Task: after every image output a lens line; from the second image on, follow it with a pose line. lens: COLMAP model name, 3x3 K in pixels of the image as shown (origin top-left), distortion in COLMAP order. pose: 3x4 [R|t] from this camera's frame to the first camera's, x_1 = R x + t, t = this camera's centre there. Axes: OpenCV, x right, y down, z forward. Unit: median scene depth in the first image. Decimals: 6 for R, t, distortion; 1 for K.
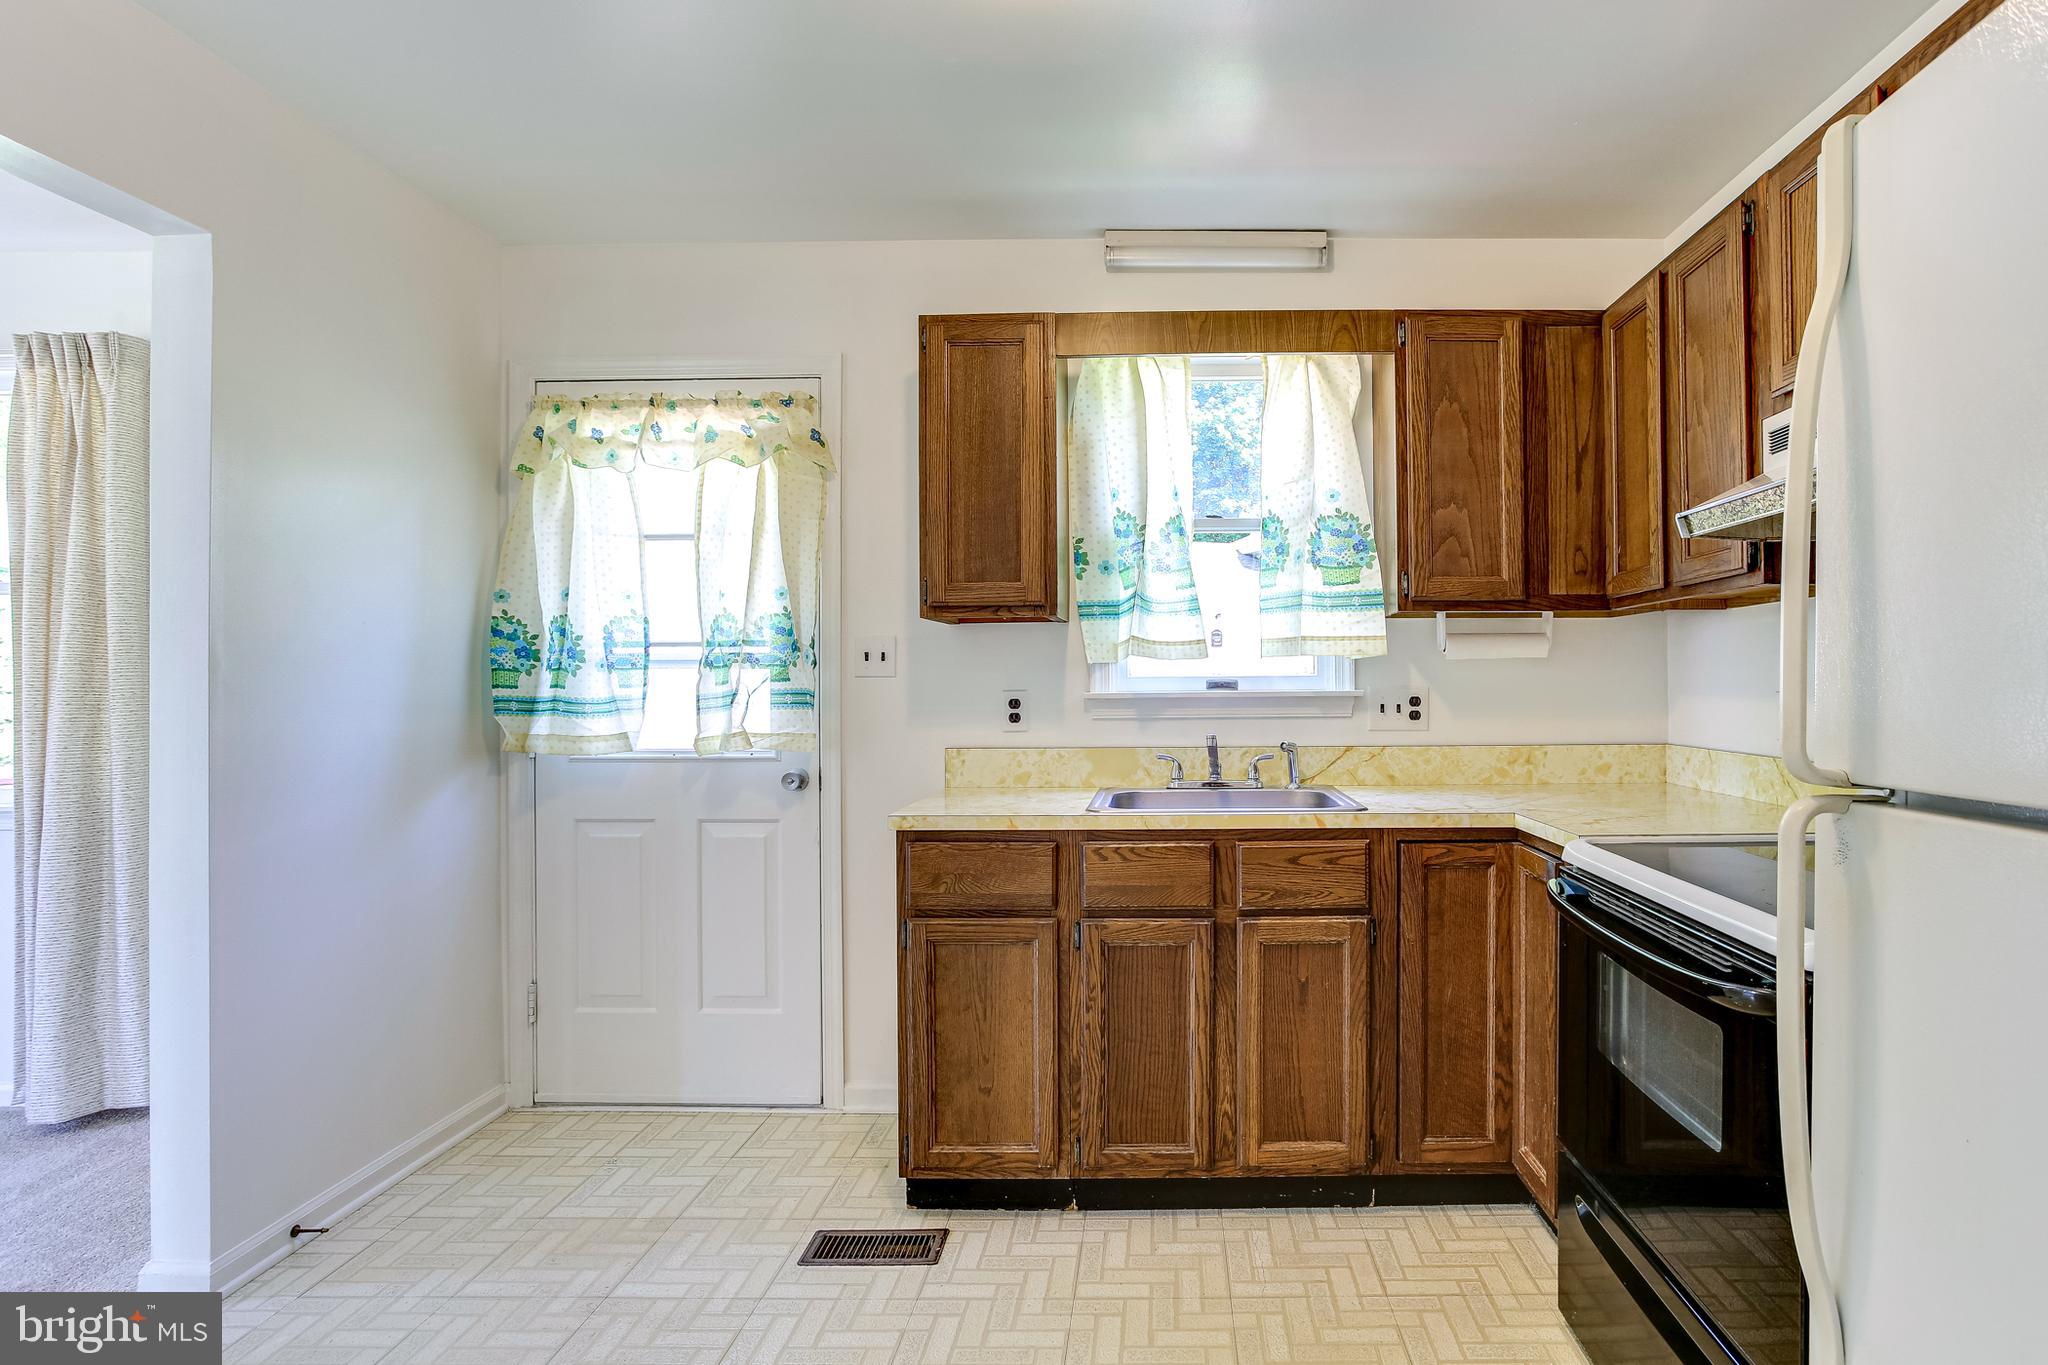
lens RADIAL K [[1013.1, 0, 1022.5], [0, 1013.1, 678.6], [0, 0, 1]] dist [-0.034841, 0.016689]
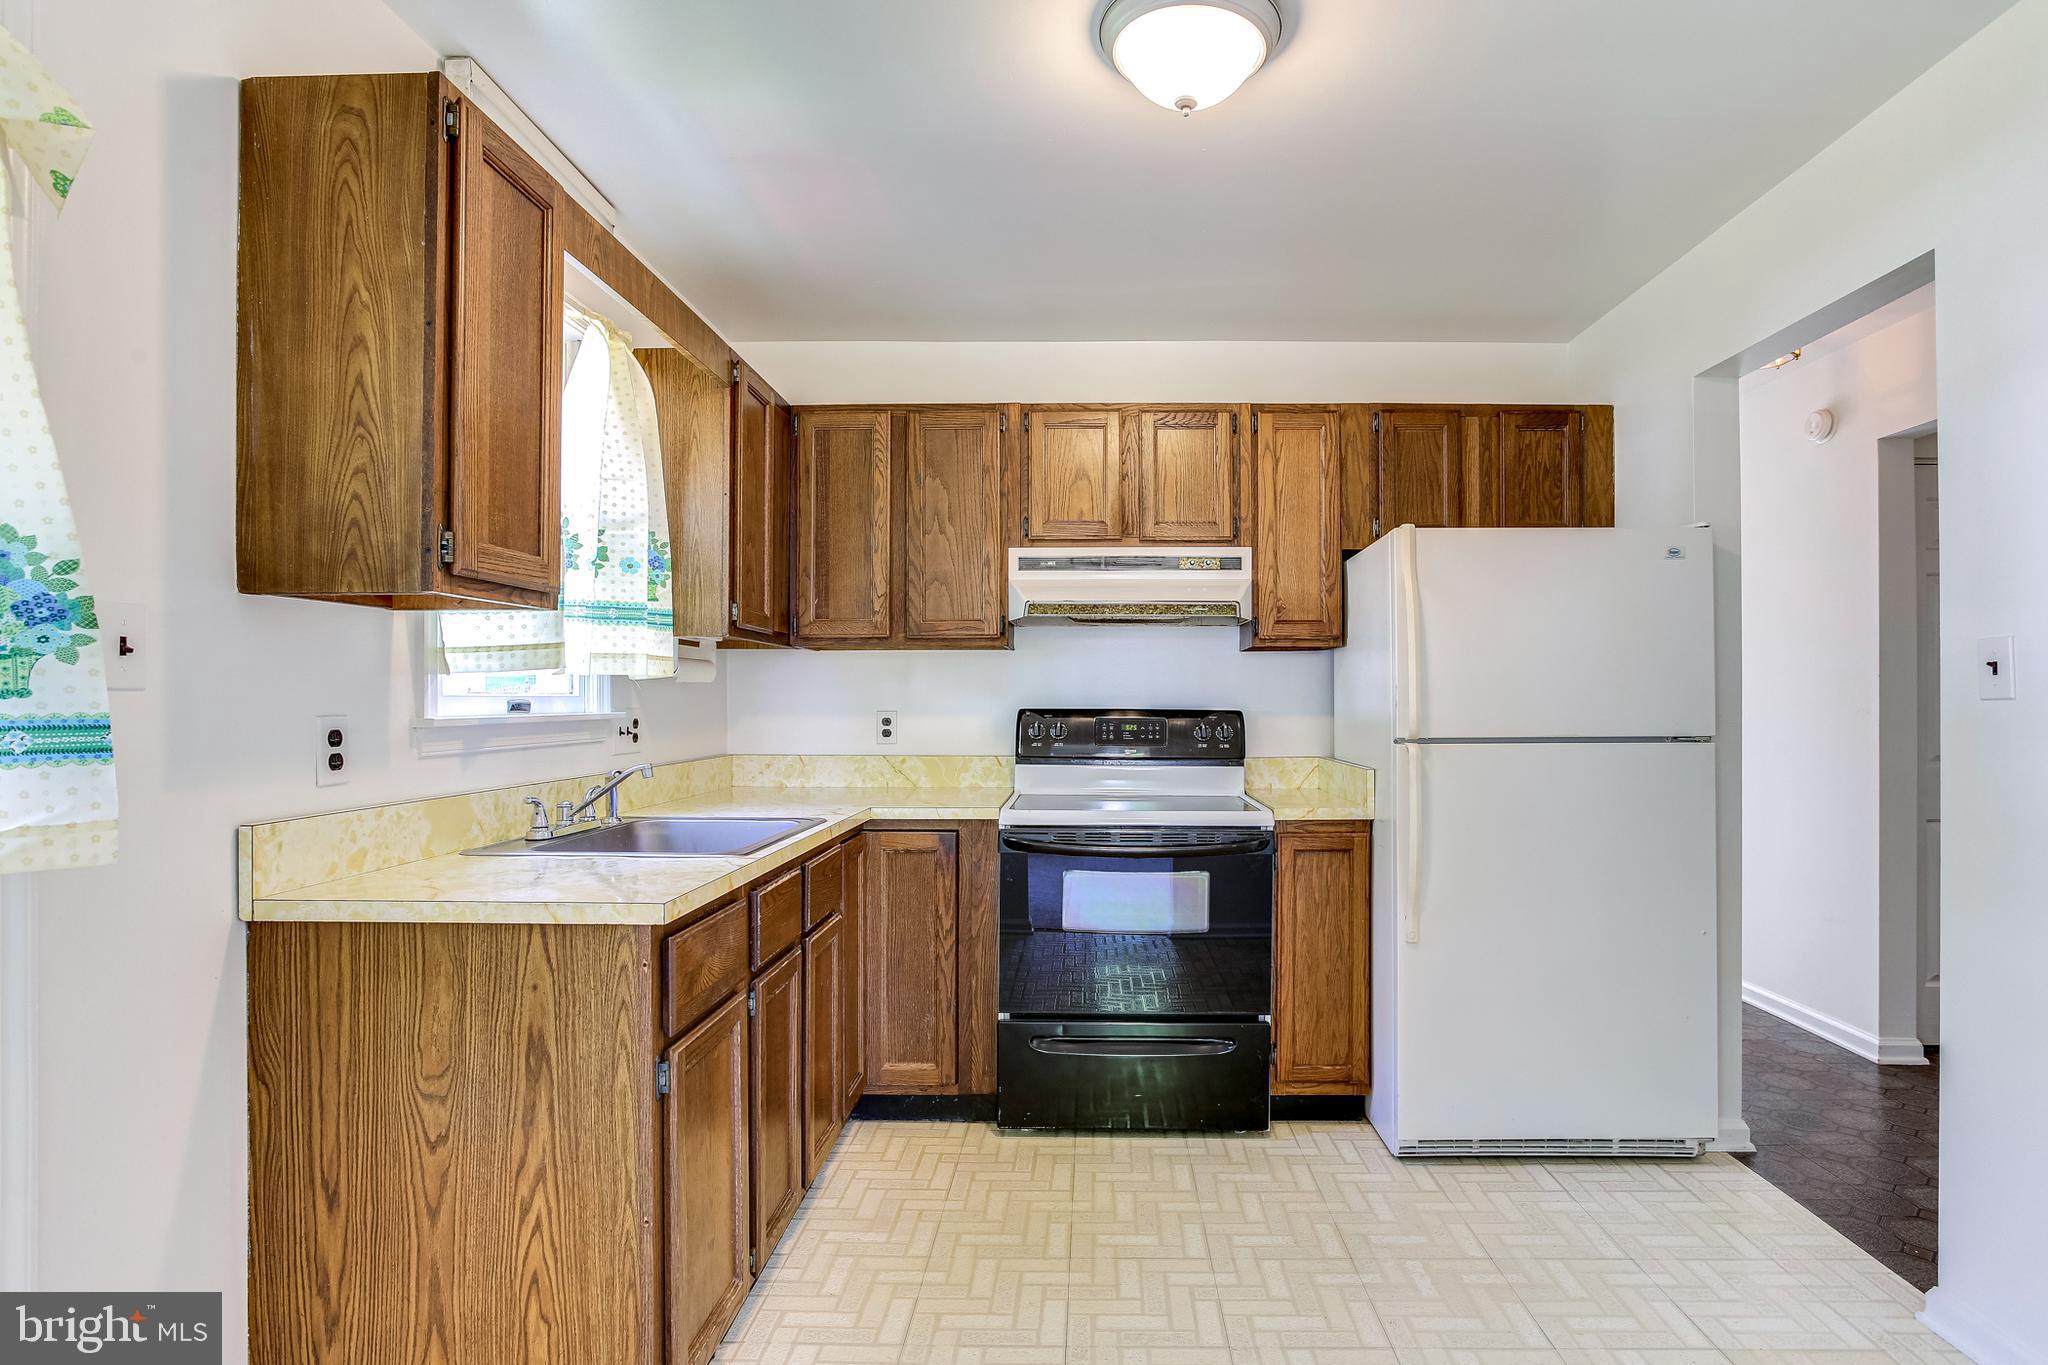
lens RADIAL K [[1013.1, 0, 1078.4], [0, 1013.1, 698.8], [0, 0, 1]] dist [-0.034841, 0.016689]
pose [[0.005755, 0.007591, 0.999955, -0.681650], [-0.005535, 0.999956, -0.007559, 0.004180], [-0.999968, -0.005491, 0.005796, 0.644977]]
